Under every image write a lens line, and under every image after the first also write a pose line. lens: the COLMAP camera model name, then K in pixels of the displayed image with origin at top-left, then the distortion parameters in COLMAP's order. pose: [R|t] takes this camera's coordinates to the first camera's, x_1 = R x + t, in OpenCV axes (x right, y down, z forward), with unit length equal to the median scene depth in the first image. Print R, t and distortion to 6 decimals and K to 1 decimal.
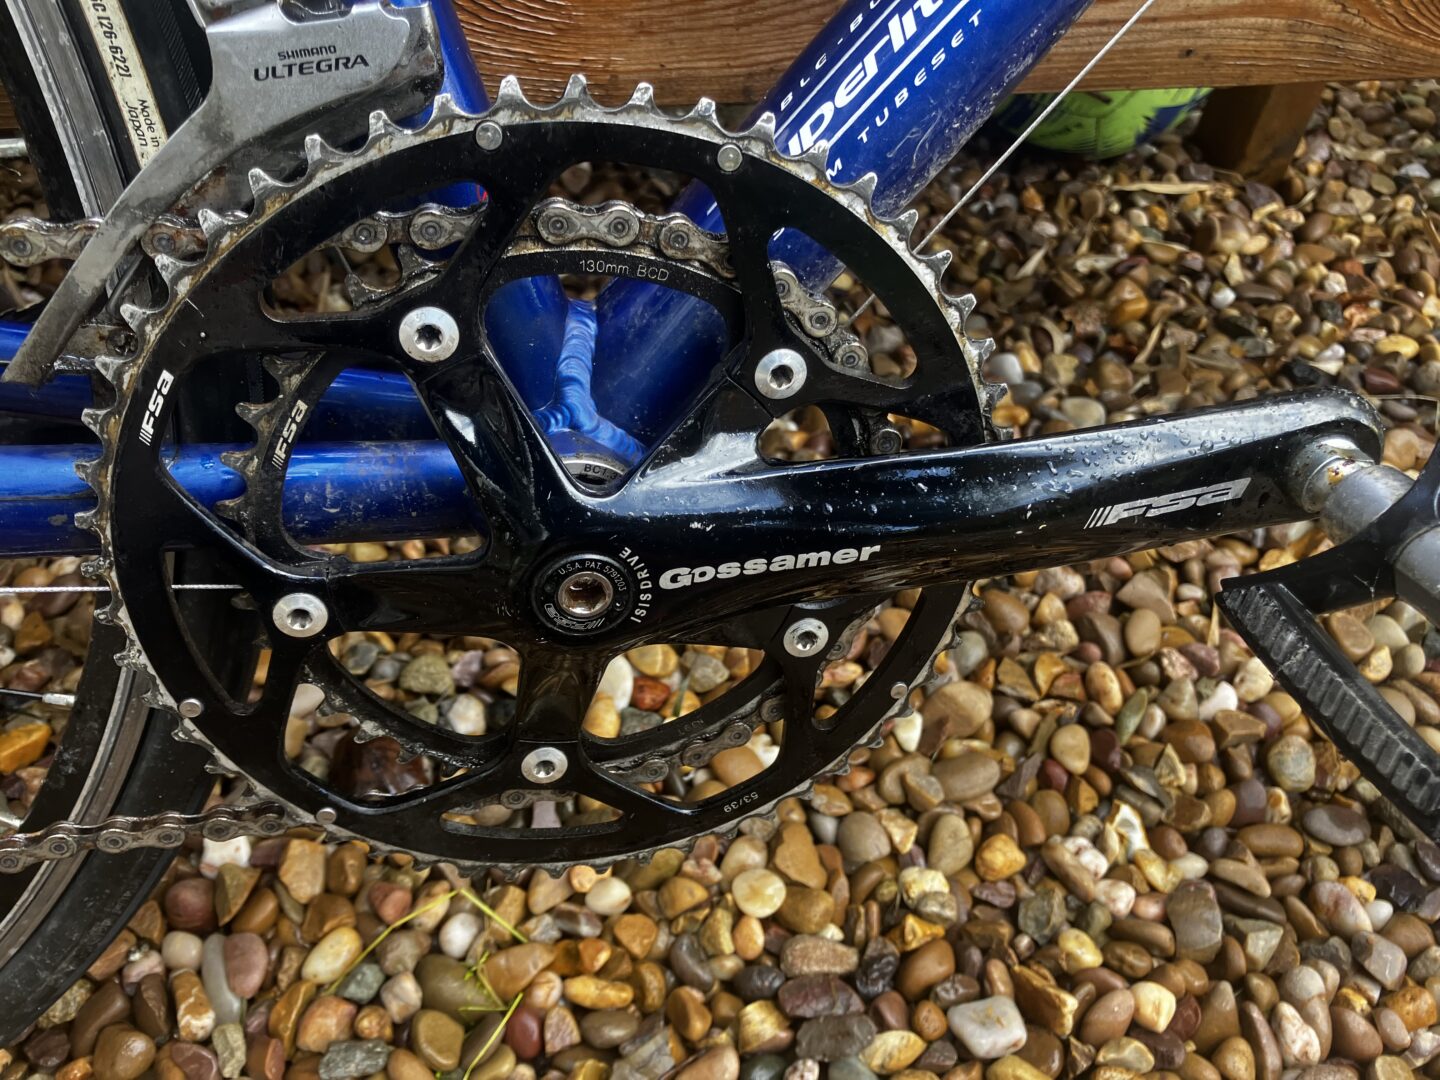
lens RADIAL K [[1423.5, 0, 720.0], [0, 1423.5, 540.0], [0, 0, 1]] dist [0.002925, 0.008776]
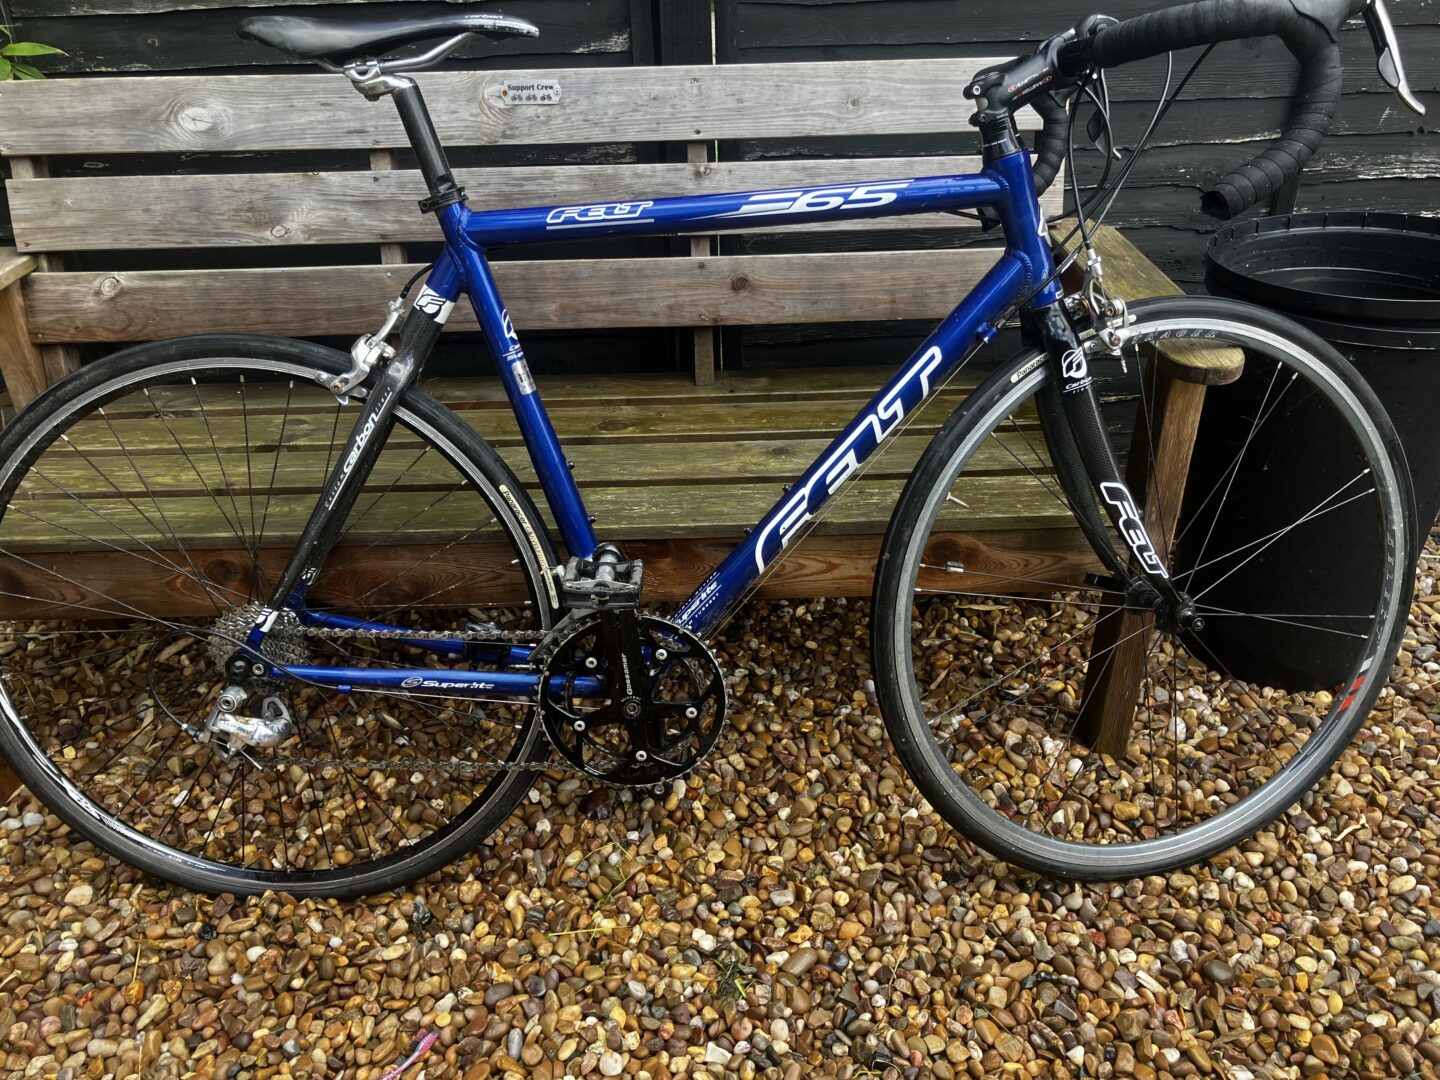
lens RADIAL K [[1423.5, 0, 720.0], [0, 1423.5, 540.0], [0, 0, 1]] dist [0.002925, 0.008776]
pose [[0.981878, 0.025090, -0.187846, 0.542672], [-0.067690, 0.972245, -0.223960, 0.258715], [0.177013, 0.232617, 0.956324, -1.856652]]
